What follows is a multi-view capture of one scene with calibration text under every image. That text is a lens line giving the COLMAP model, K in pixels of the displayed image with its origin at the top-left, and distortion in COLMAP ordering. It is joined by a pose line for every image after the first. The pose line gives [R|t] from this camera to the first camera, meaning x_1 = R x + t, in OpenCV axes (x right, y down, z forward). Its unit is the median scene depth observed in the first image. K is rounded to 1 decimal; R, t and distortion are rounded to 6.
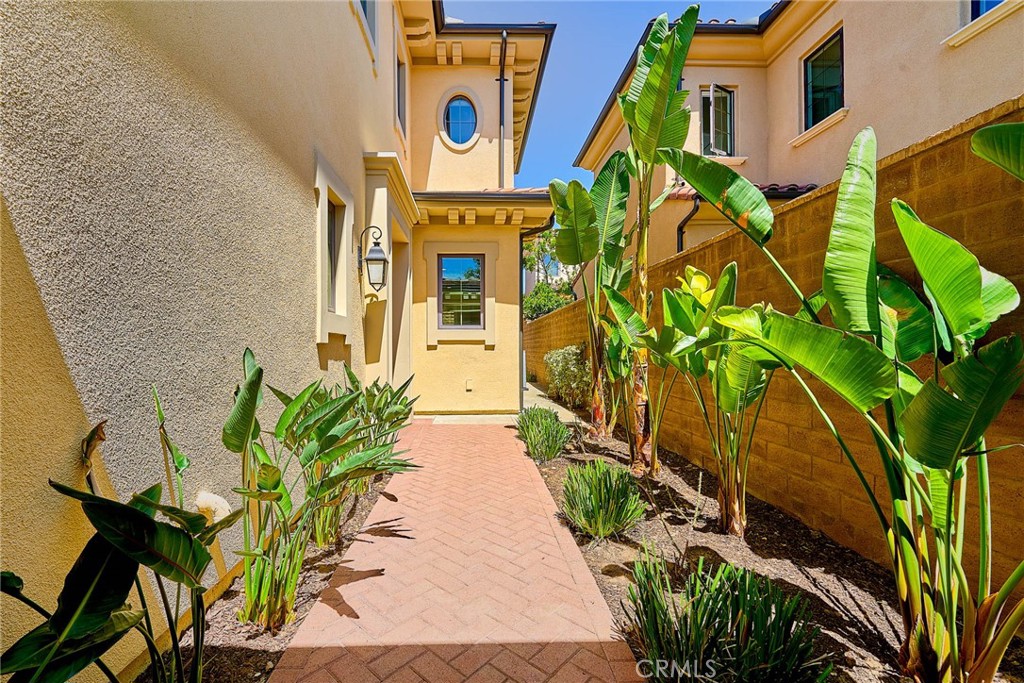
lens RADIAL K [[366.4, 0, 511.1], [0, 366.4, 342.9], [0, 0, 1]] dist [0.000151, 0.000565]
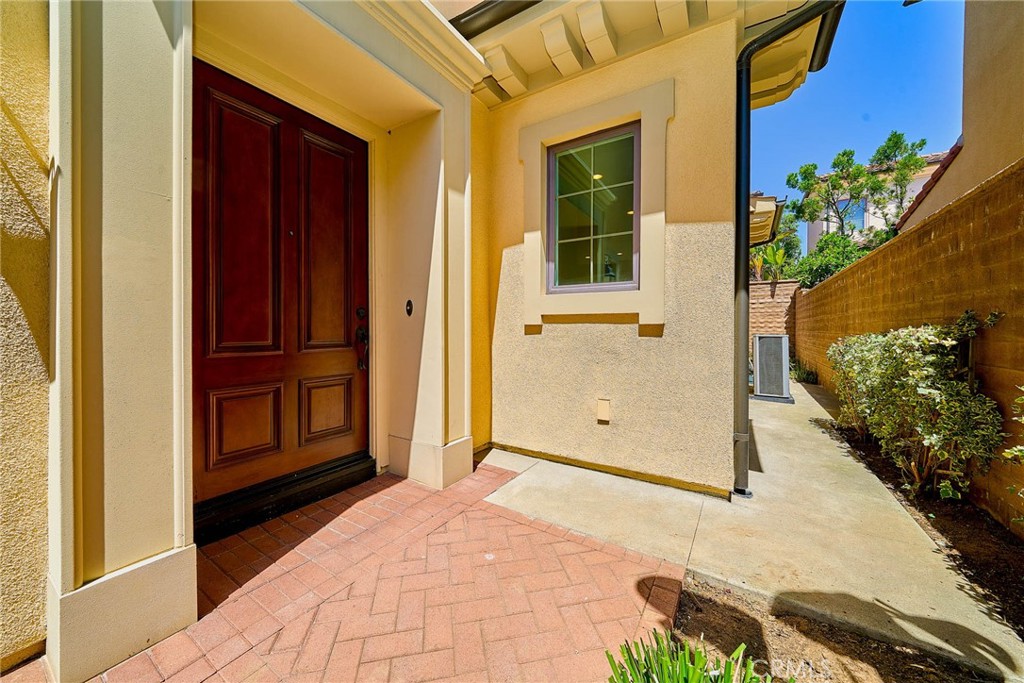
lens RADIAL K [[366.4, 0, 511.5], [0, 366.4, 326.9], [0, 0, 1]] dist [0.000151, 0.000565]
pose [[0.802467, 0.001538, -0.596695, 0.065931], [0.003499, 0.999967, 0.007282, 0.004802], [0.596686, -0.007931, 0.802435, 0.539270]]
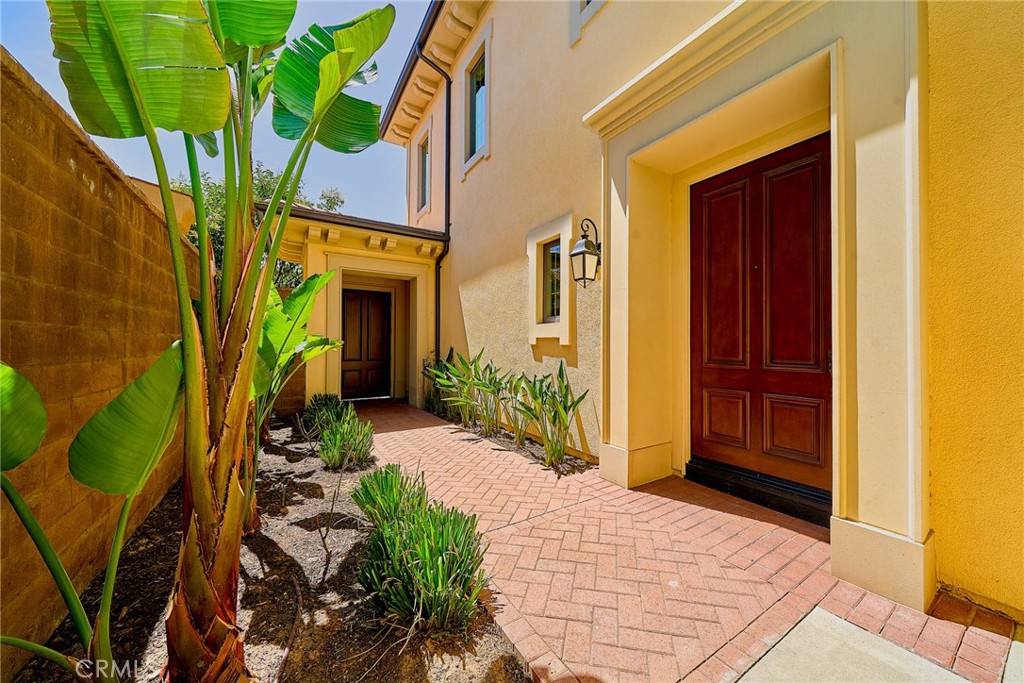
lens RADIAL K [[366.4, 0, 513.4], [0, 366.4, 343.7], [0, 0, 1]] dist [0.000151, 0.000565]
pose [[-0.890689, 0.007445, -0.454552, 0.112154], [0.013606, 0.999855, -0.010284, 0.003928], [0.454409, -0.015345, -0.890661, 0.915822]]
